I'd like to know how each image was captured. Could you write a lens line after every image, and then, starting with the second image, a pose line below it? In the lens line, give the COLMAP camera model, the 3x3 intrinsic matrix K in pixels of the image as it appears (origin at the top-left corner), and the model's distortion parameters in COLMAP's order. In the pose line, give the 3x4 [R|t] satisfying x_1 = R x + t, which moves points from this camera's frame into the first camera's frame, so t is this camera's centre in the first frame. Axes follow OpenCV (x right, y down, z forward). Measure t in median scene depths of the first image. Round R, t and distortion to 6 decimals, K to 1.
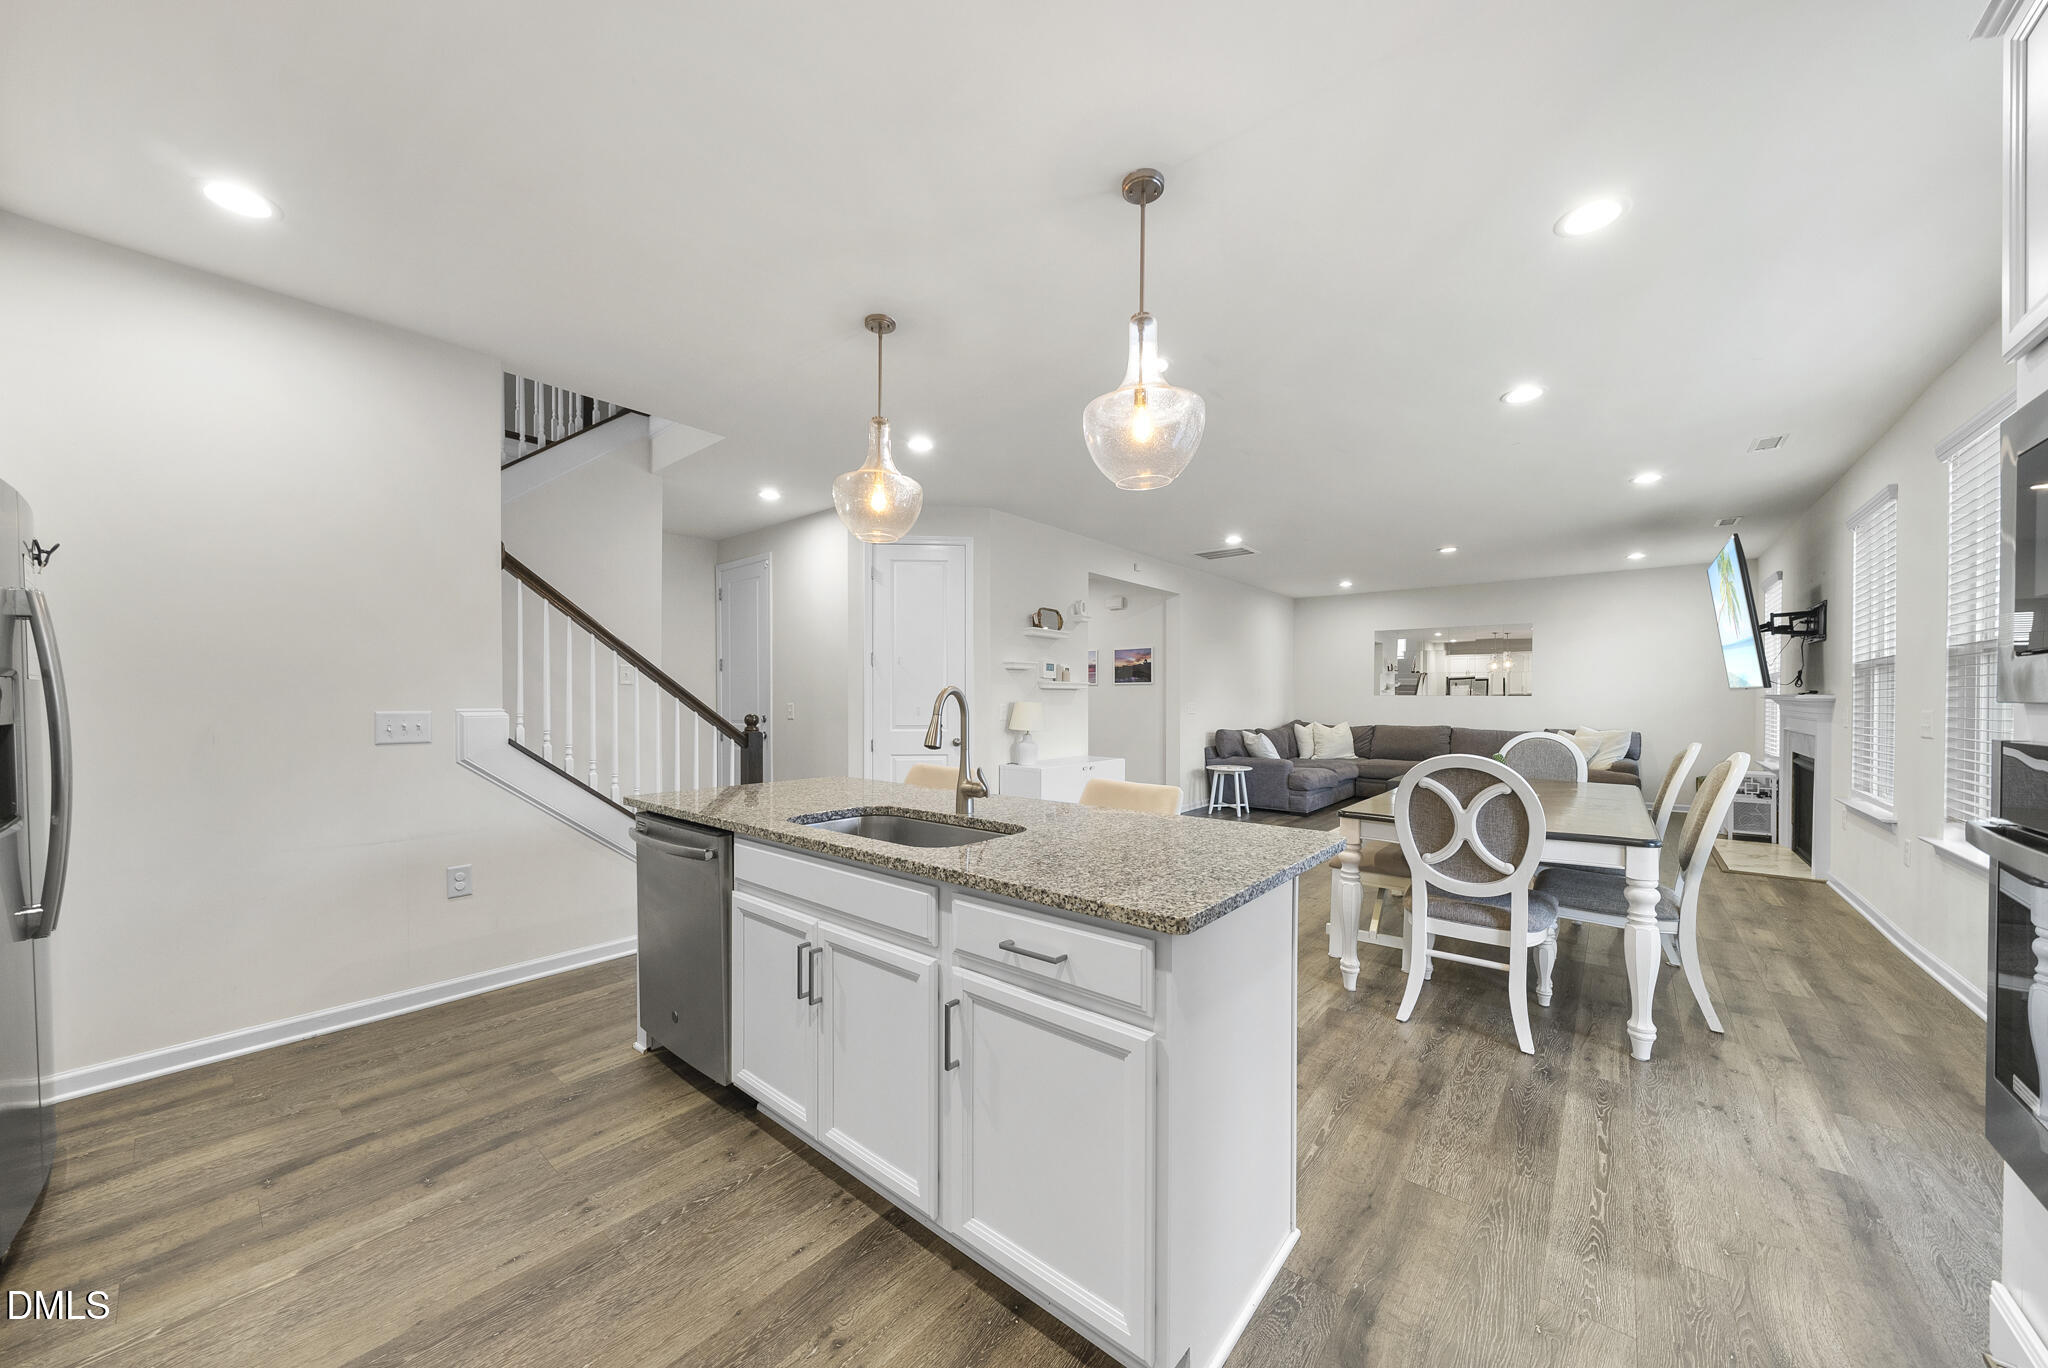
lens RADIAL K [[703.6, 0, 1019.5], [0, 703.6, 696.1], [0, 0, 1]] dist [-0.006825, 0.000130]
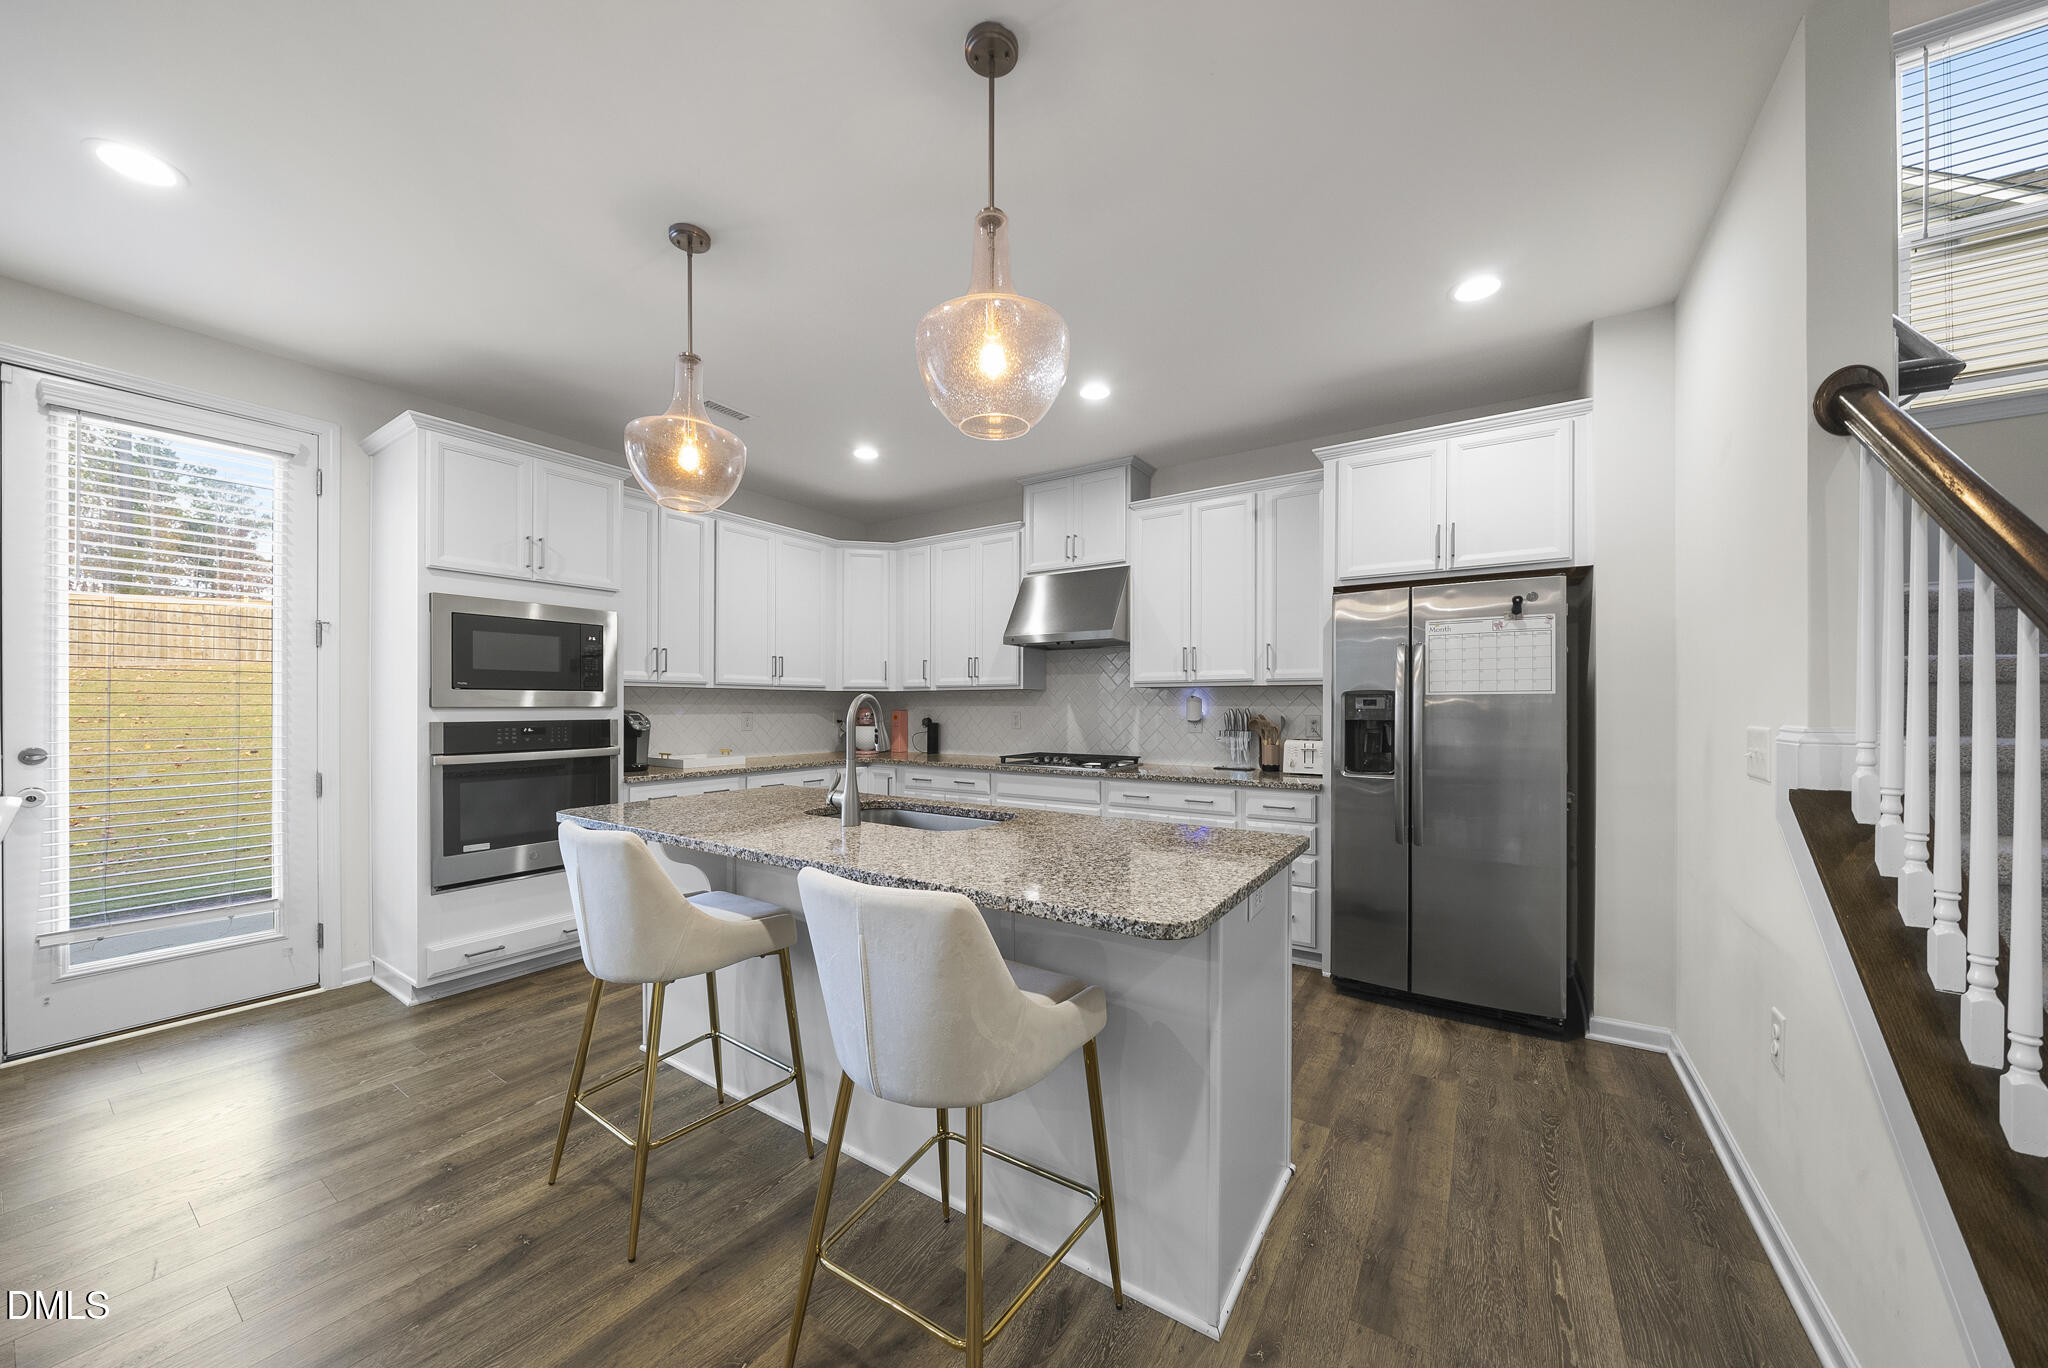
lens RADIAL K [[710.3, 0, 1023.8], [0, 710.3, 706.3], [0, 0, 1]] dist [-0.006578, 0.000146]
pose [[-0.993722, -0.001993, -0.111860, -0.207879], [-0.001986, 0.999998, -0.000167, 0.005087], [0.111860, 0.000056, -0.993724, 2.036163]]
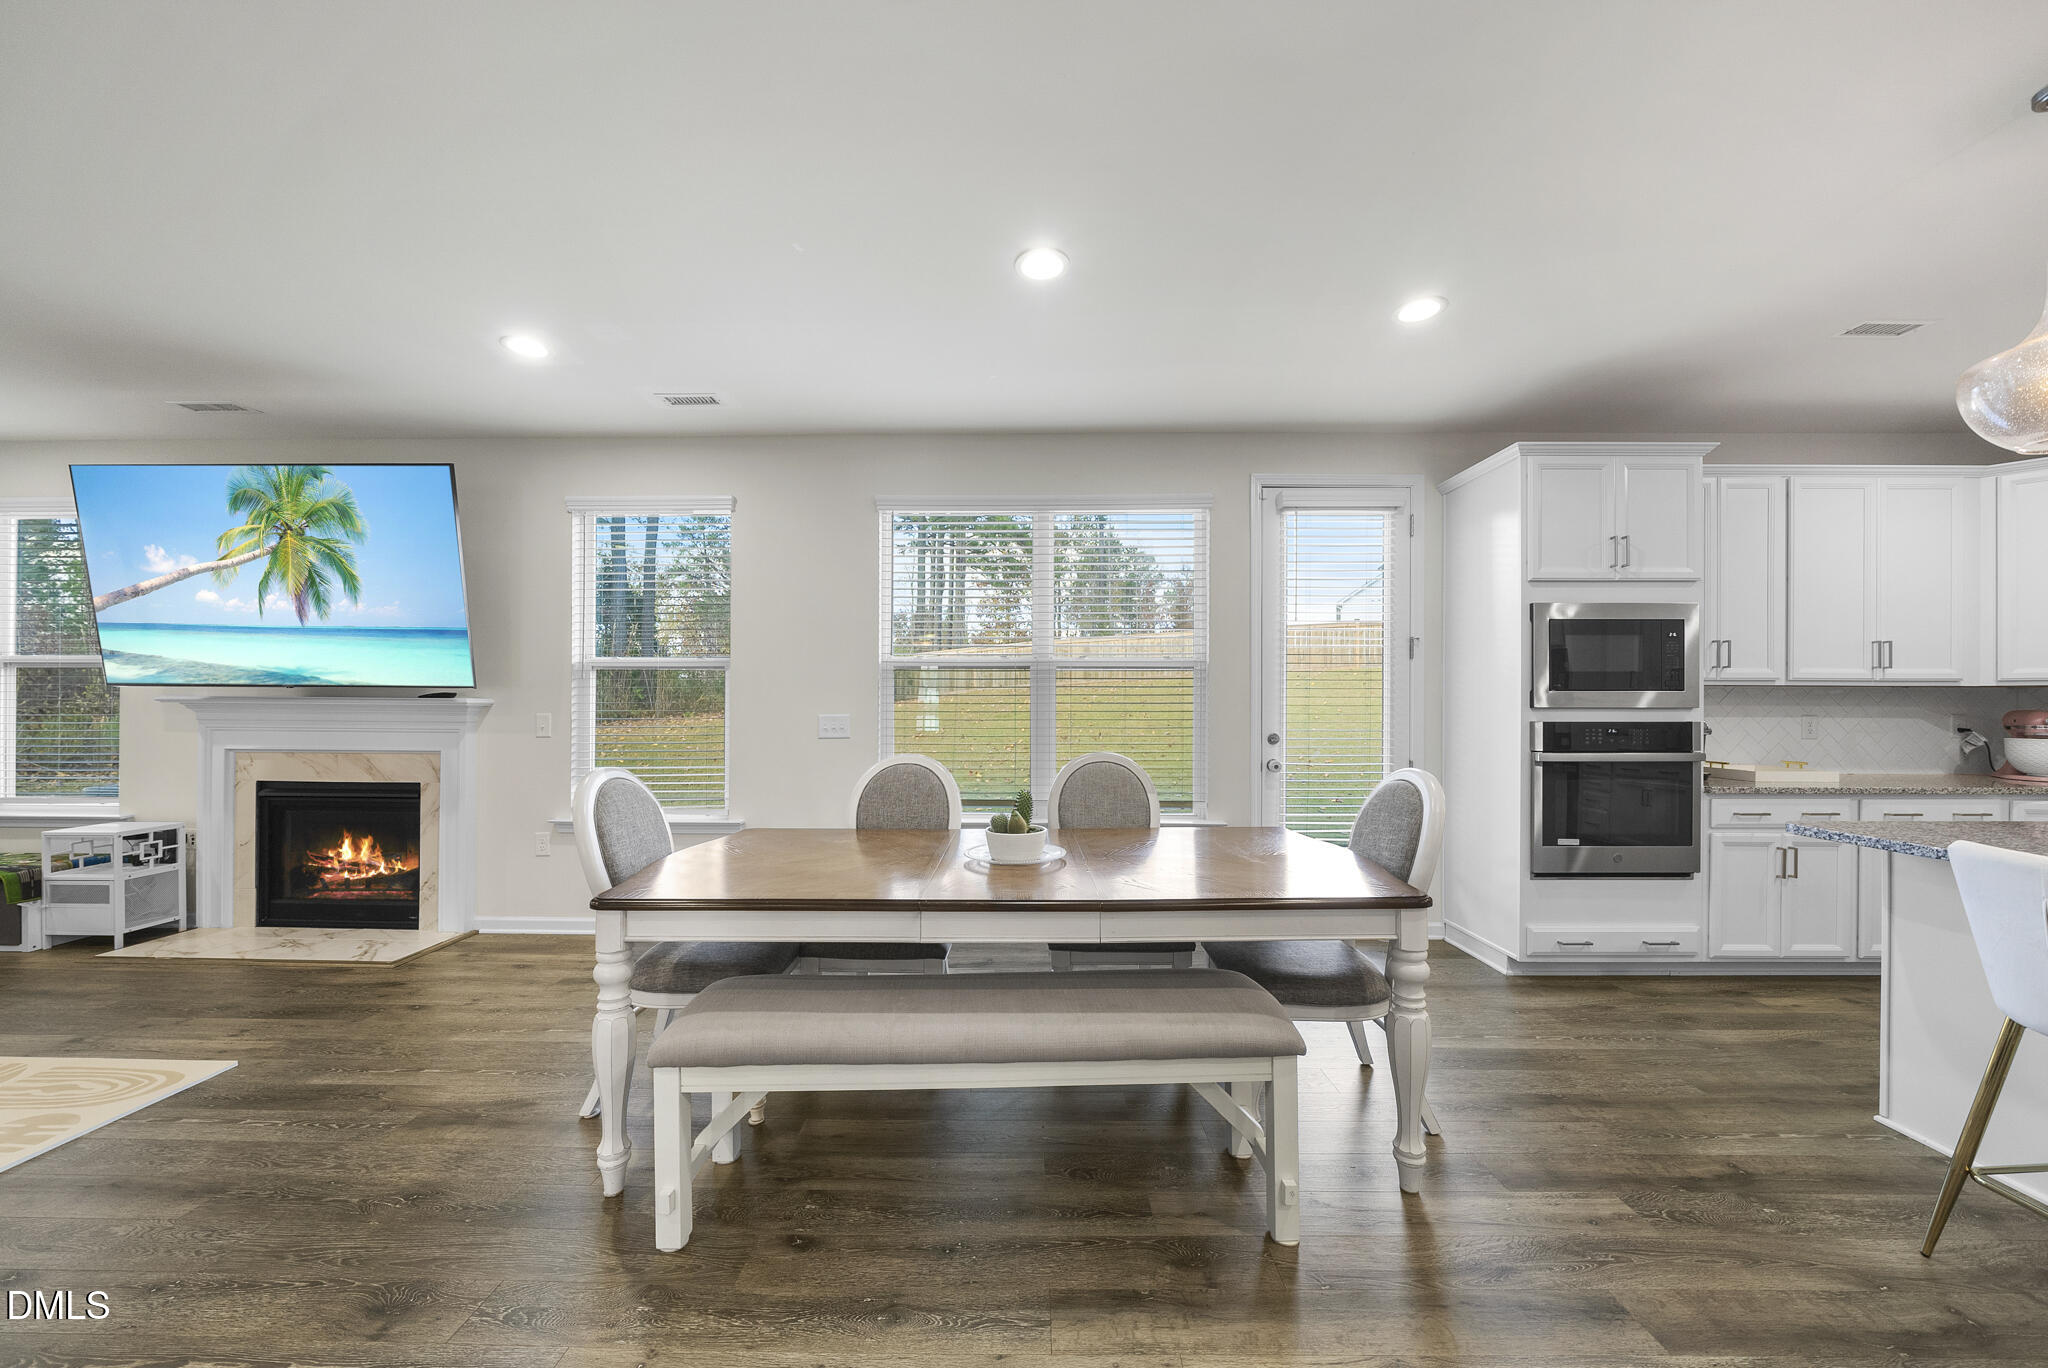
lens RADIAL K [[710.3, 0, 1023.8], [0, 710.3, 706.3], [0, 0, 1]] dist [-0.006578, 0.000146]
pose [[-0.635373, -0.003904, 0.772196, 0.306486], [-0.003596, 0.999991, 0.002097, 0.005963], [-0.772197, -0.001444, -0.635381, 2.331644]]
